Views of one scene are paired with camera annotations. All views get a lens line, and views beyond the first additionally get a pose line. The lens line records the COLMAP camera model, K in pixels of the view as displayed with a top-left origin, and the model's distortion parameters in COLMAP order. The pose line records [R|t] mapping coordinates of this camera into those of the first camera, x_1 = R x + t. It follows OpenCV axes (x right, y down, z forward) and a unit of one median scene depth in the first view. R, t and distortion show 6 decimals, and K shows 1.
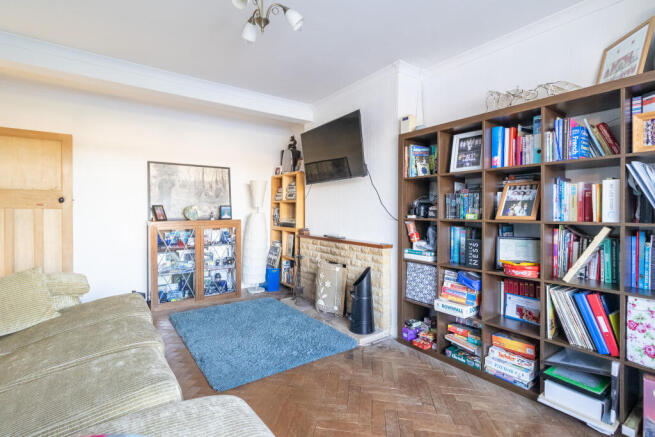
lens RADIAL K [[307.5, 0, 327.1], [0, 307.5, 212.4], [0, 0, 1]] dist [0.002141, 0.000872]
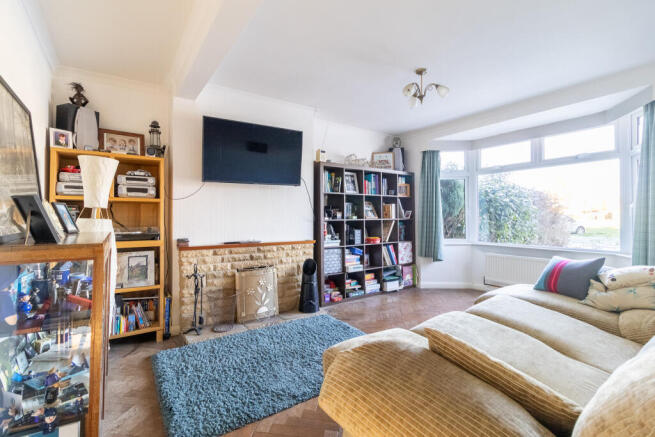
lens RADIAL K [[307.5, 0, 327.1], [0, 307.5, 212.4], [0, 0, 1]] dist [0.002141, 0.000872]
pose [[0.028084, 0.003297, 0.999600, -1.146547], [0.001069, 0.999994, -0.003328, -0.011239], [-0.999605, 0.001162, 0.028080, 0.897460]]
